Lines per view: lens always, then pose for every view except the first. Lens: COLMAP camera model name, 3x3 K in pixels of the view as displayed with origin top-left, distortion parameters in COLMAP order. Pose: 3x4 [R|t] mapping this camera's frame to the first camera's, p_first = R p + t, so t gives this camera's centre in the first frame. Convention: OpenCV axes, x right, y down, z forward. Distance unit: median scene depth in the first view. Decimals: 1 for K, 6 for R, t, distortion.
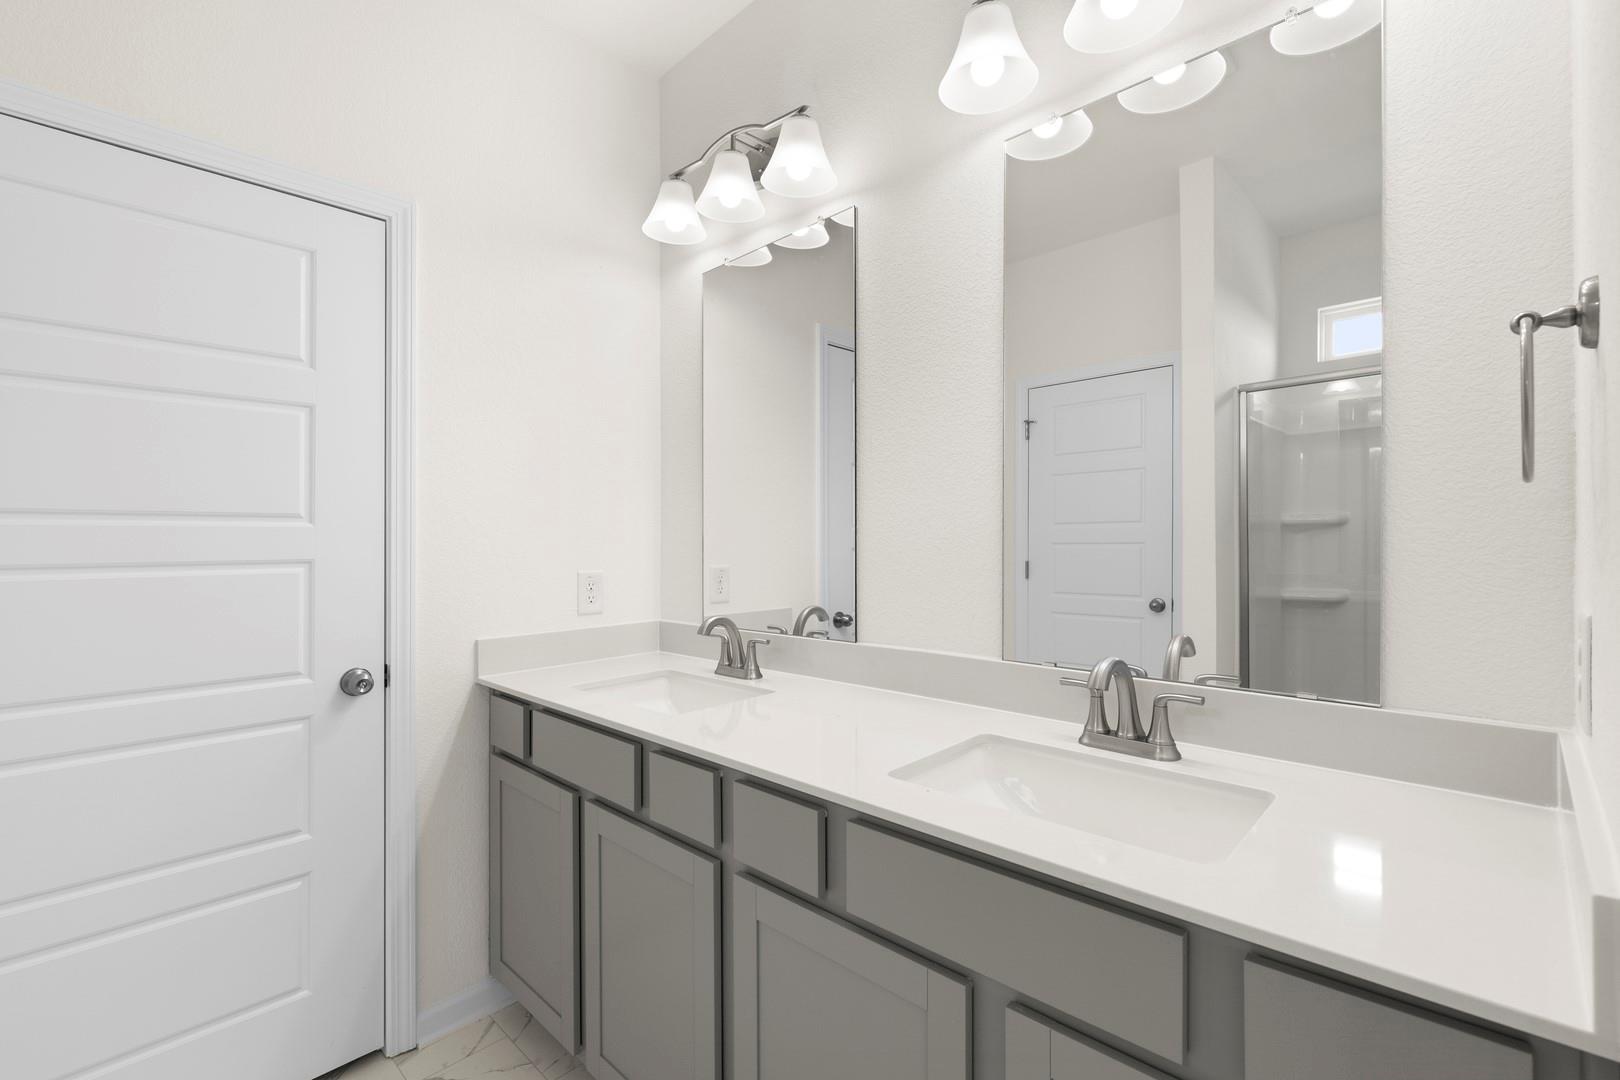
lens RADIAL K [[704.1, 0, 807.5], [0, 704.1, 526.4], [0, 0, 1]] dist [-0.002178, 0.000505]
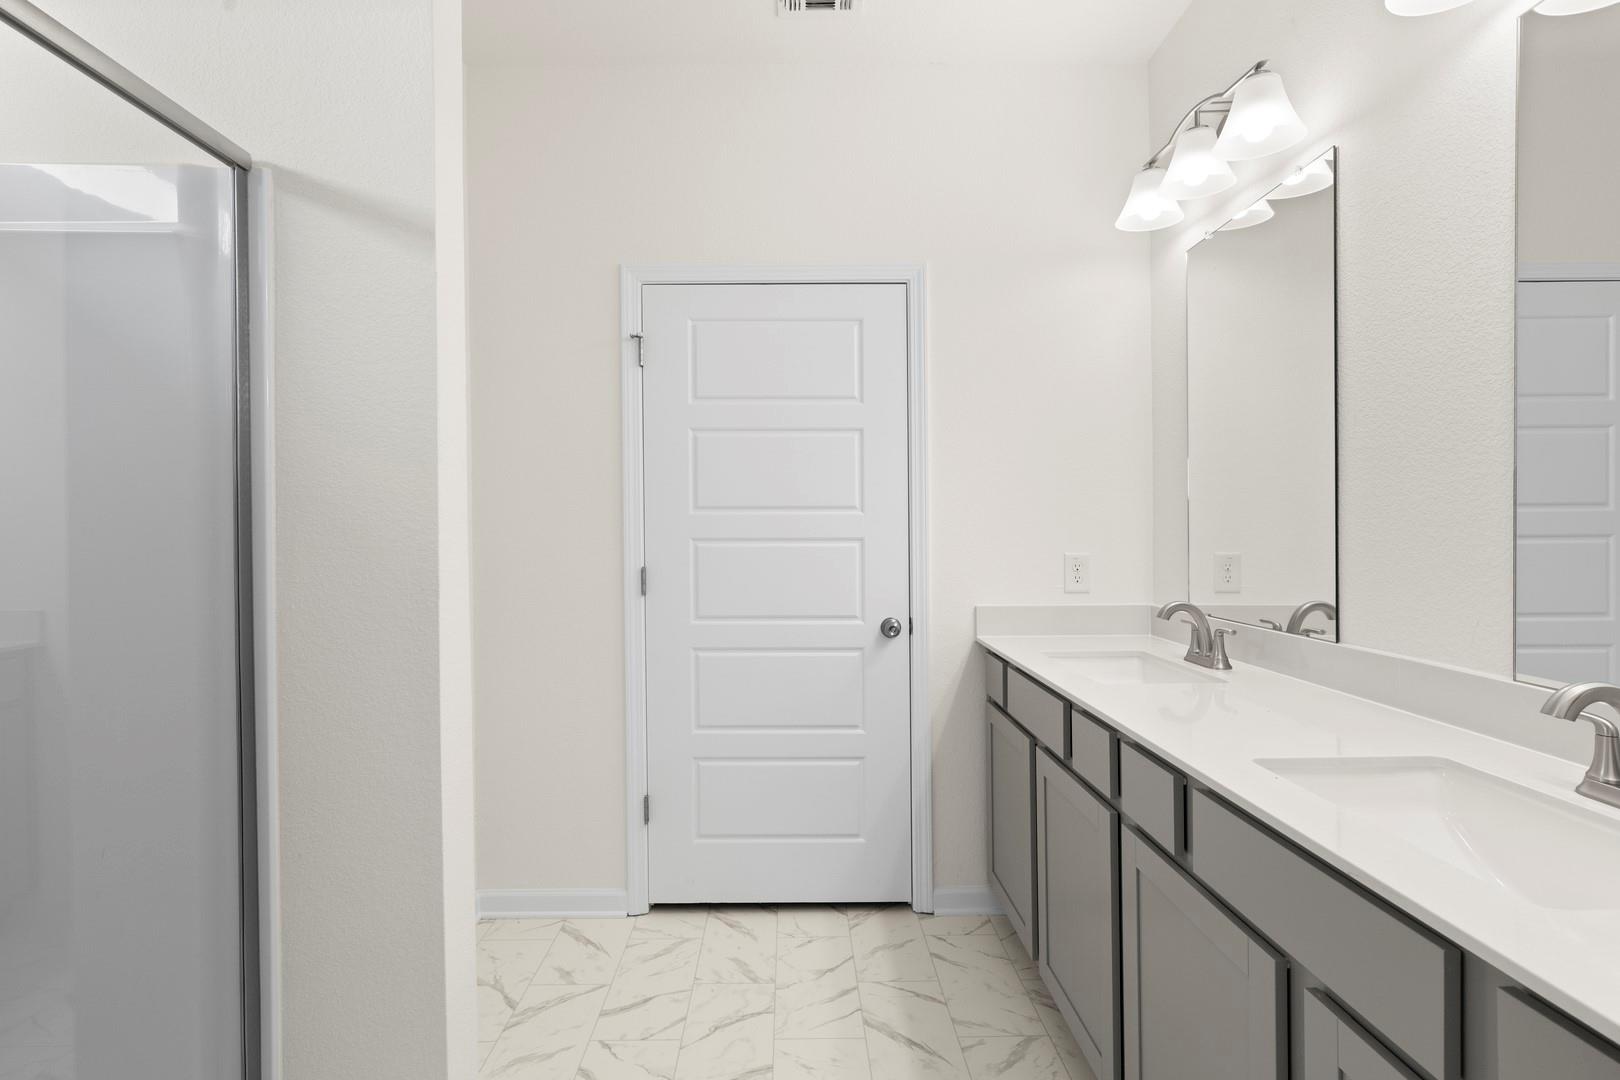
lens RADIAL K [[741.3, 0, 803.7], [0, 741.3, 519.3], [0, 0, 1]] dist [0.000901, 0.000804]
pose [[0.701988, 0.000787, -0.712188, 0.256928], [0.010864, 0.999871, 0.011814, -0.008257], [0.712105, -0.016031, 0.701889, -0.125307]]
